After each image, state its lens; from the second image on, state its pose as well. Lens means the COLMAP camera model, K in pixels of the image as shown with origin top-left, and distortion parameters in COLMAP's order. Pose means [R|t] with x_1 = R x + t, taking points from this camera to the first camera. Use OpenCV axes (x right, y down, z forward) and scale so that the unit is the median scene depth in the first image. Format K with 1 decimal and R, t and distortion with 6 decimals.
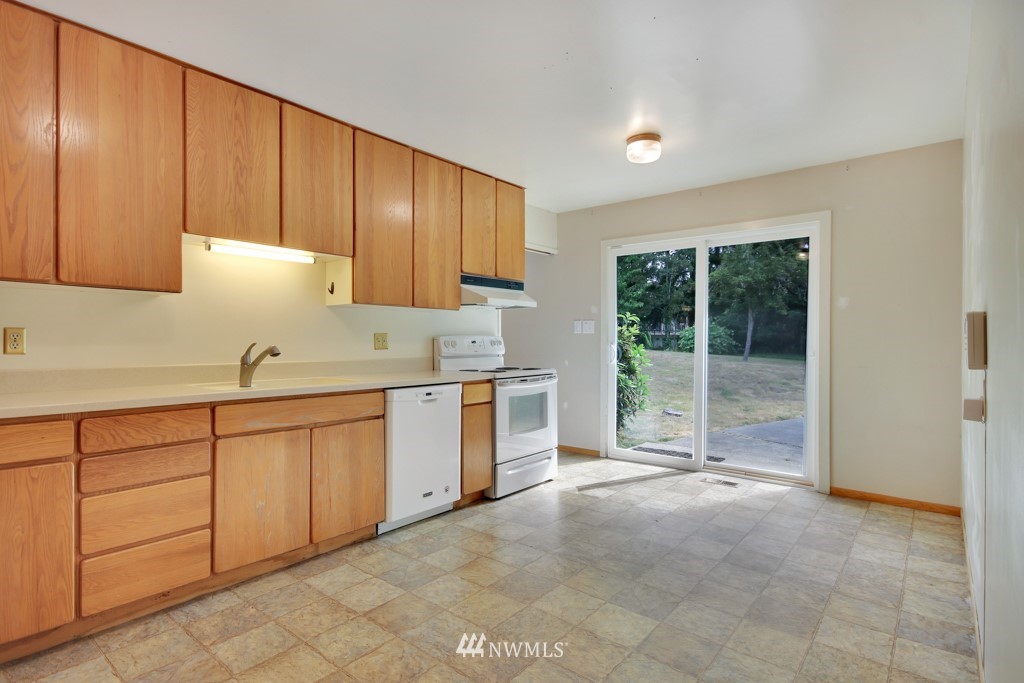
lens RADIAL K [[509.6, 0, 512.0], [0, 509.6, 341.5], [0, 0, 1]] dist [-0.000533, -0.001868]
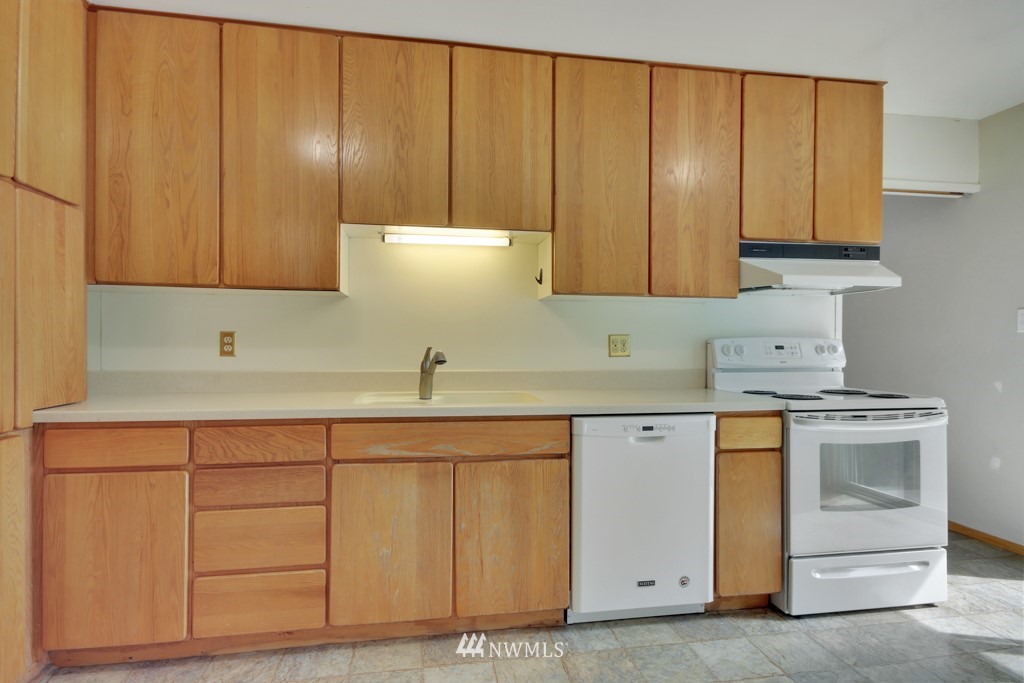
lens RADIAL K [[525.7, 0, 518.2], [0, 525.7, 342.8], [0, 0, 1]] dist [0.004317, 0.000410]
pose [[0.756711, 0.003749, -0.653739, 0.162978], [-0.004608, 0.999989, 0.000401, -0.005228], [0.653733, 0.002709, 0.756720, 0.430208]]
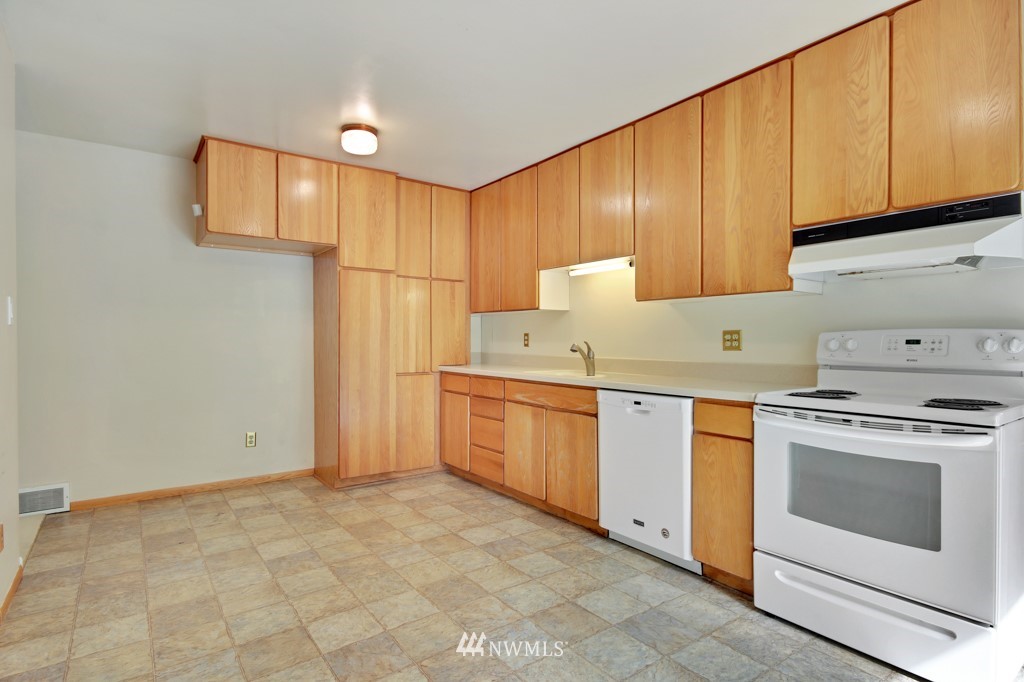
lens RADIAL K [[525.7, 0, 518.2], [0, 525.7, 342.3], [0, 0, 1]] dist [0.004317, 0.000410]
pose [[-0.233845, 0.002279, -0.972271, 0.799938], [-0.002813, 0.999991, 0.003020, 0.001505], [0.972270, 0.003441, -0.233837, 1.118475]]
